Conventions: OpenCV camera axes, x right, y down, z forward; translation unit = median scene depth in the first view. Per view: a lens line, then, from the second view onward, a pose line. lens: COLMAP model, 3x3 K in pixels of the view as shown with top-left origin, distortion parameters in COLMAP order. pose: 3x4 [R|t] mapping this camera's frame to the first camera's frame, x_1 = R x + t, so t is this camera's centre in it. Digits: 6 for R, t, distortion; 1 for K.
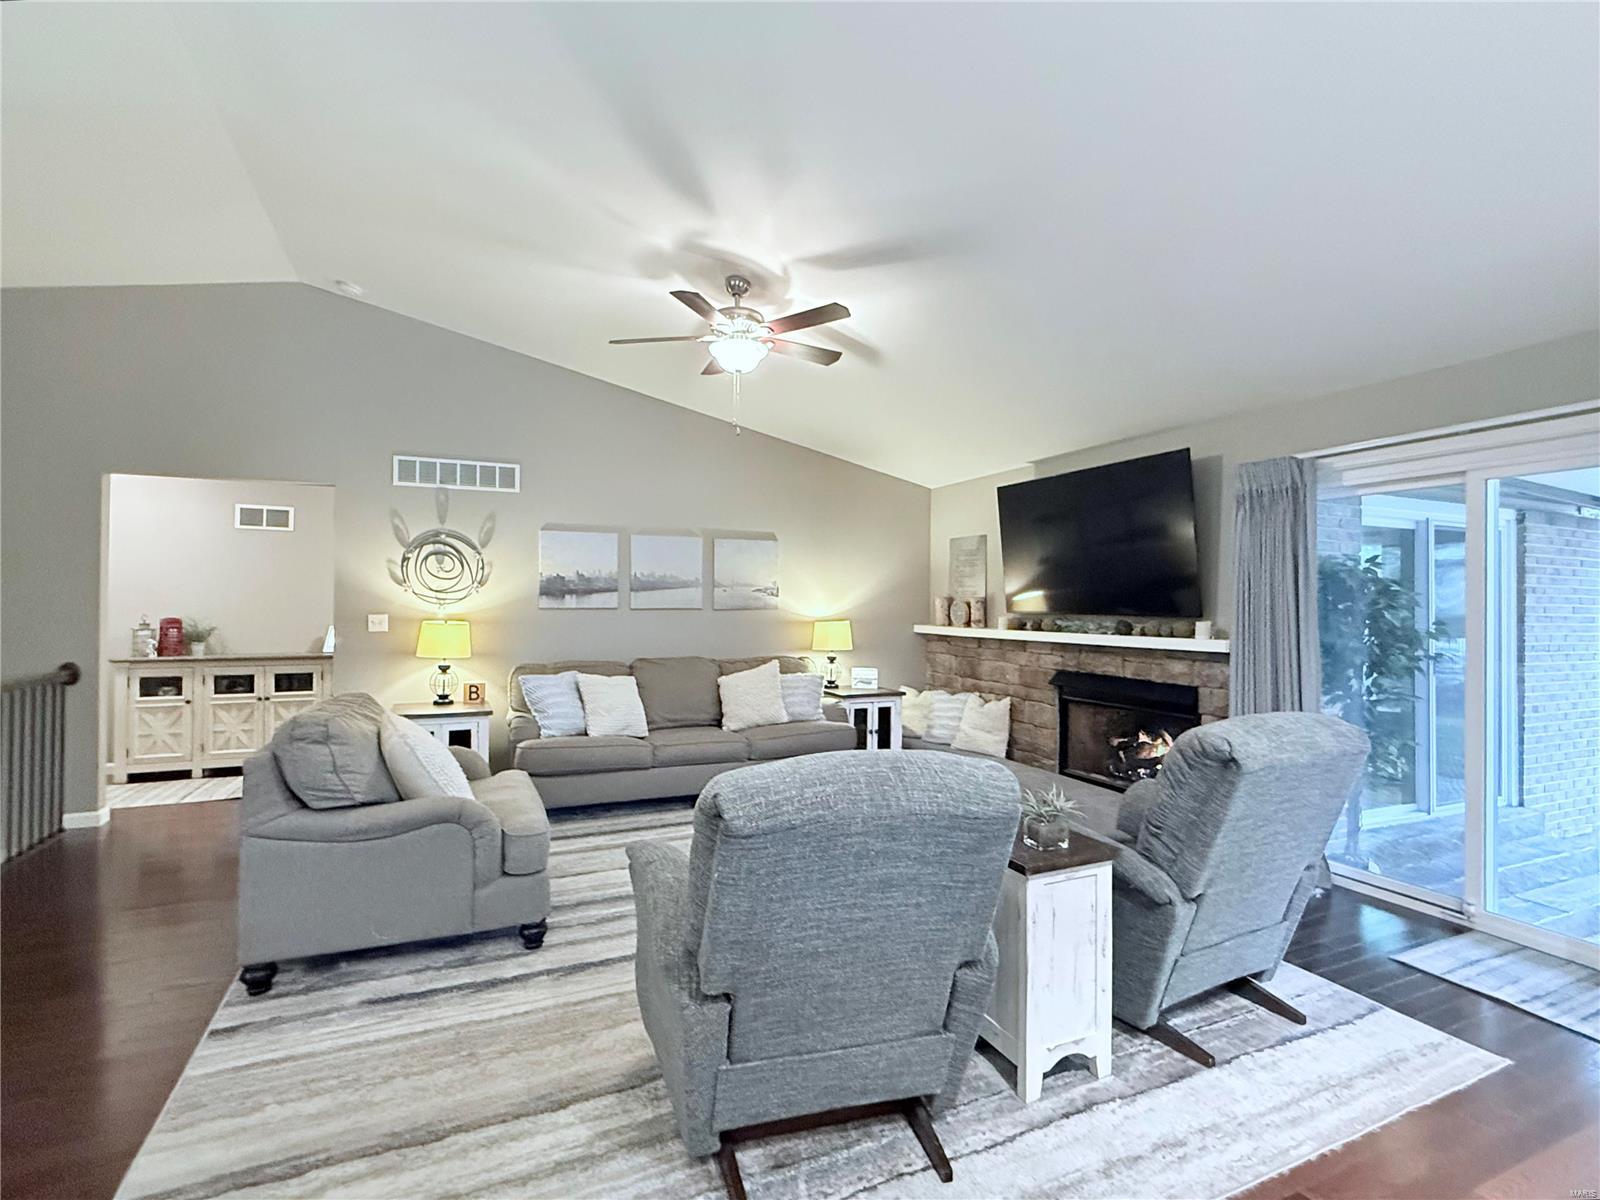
lens RADIAL K [[755.8, 0, 805.6], [0, 755.8, 594.0], [0, 0, 1]] dist [0.000003, 0.000479]
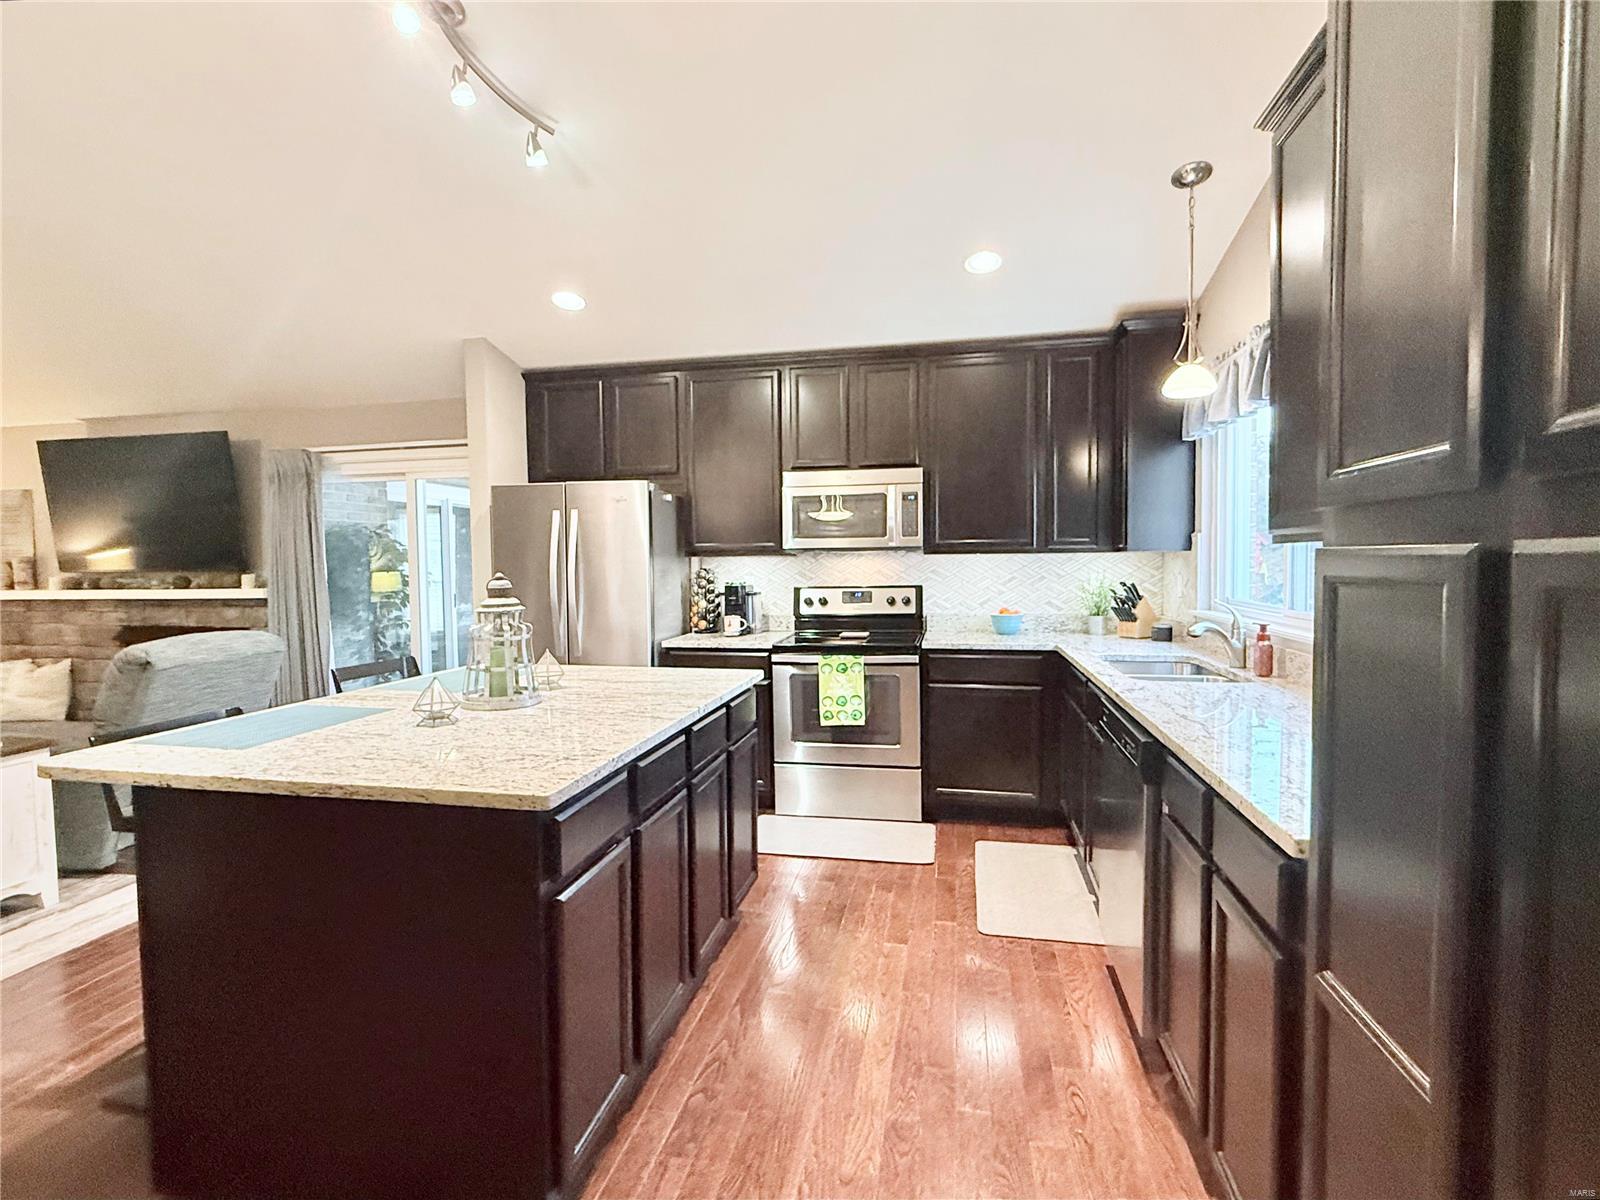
lens RADIAL K [[755.8, 0, 793.0], [0, 755.8, 597.7], [0, 0, 1]] dist [0.000003, 0.000479]
pose [[0.596747, -0.052645, 0.800700, 0.054295], [0.004432, 0.998047, 0.062317, 0.001067], [-0.802417, -0.033638, 0.595815, -0.365902]]
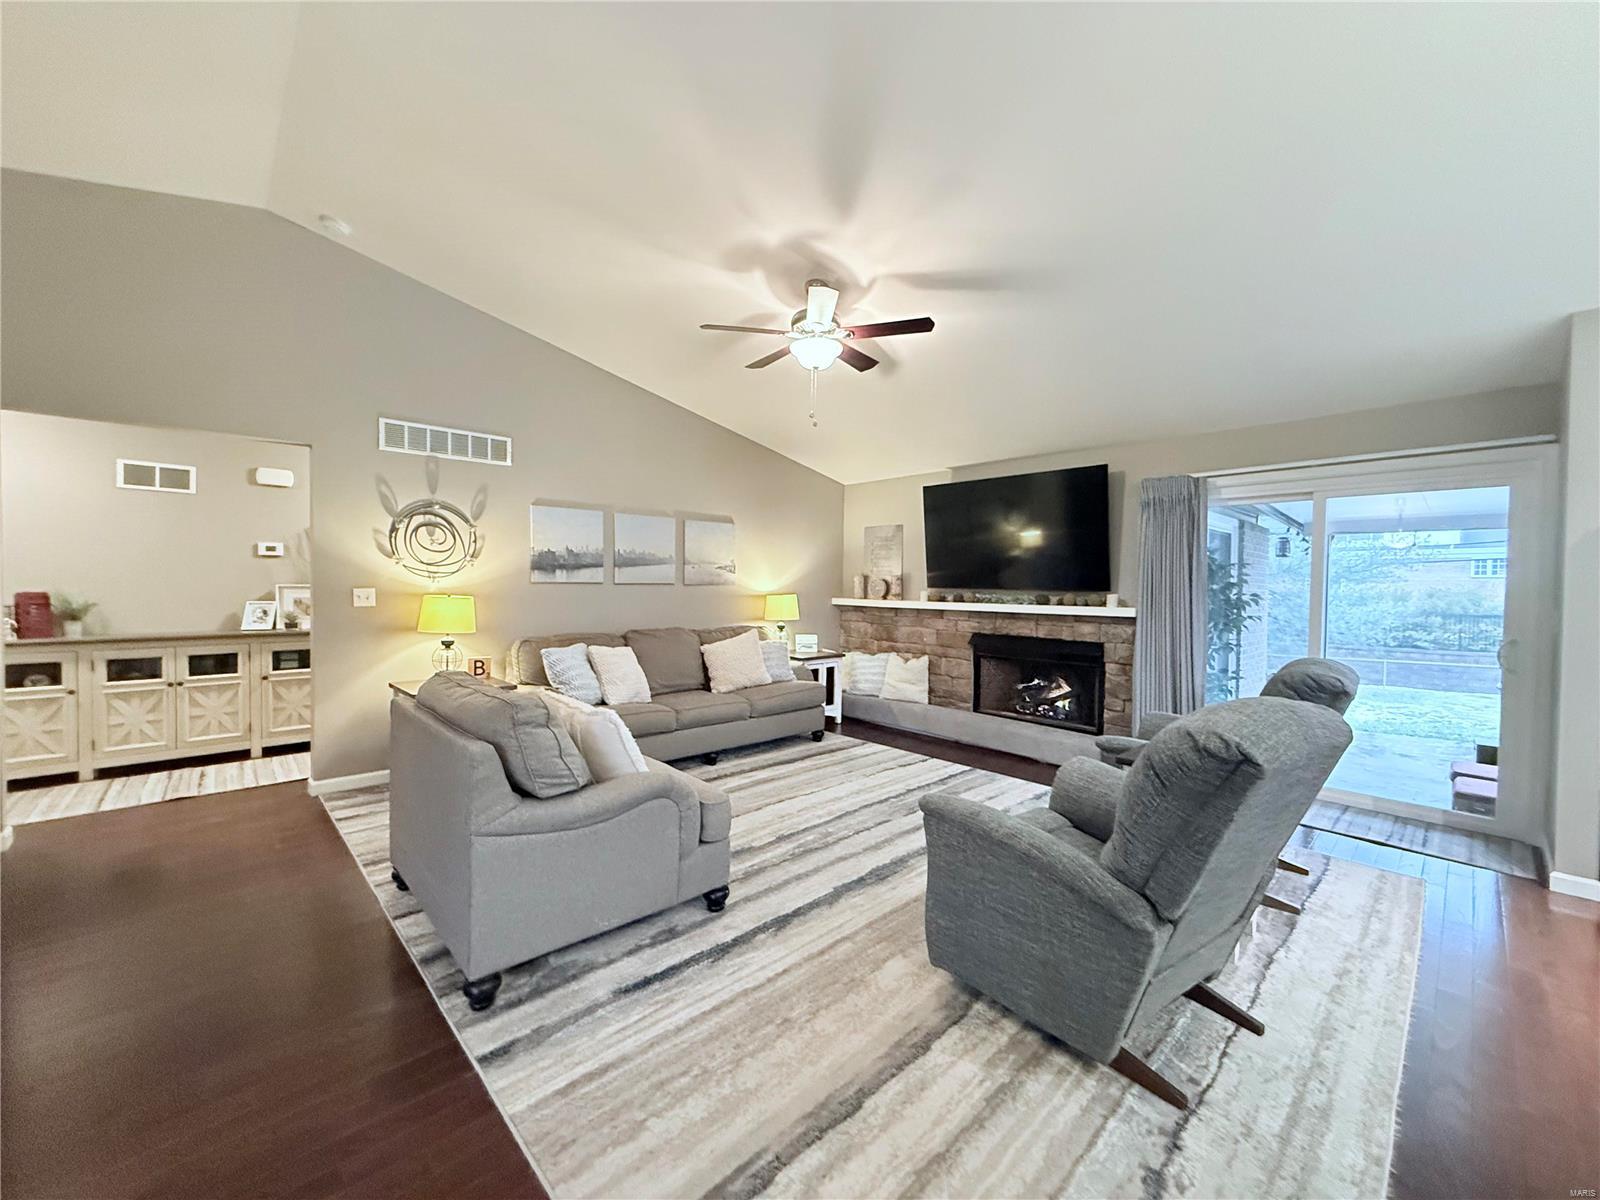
lens RADIAL K [[630.2, 0, 790.5], [0, 630.2, 593.7], [0, 0, 1]] dist [-0.000096, 0.000052]
pose [[0.948239, -0.000742, 0.317555, -0.304959], [-0.009365, 0.999497, 0.030300, 0.005236], [-0.317418, -0.031706, 0.947755, 0.093720]]
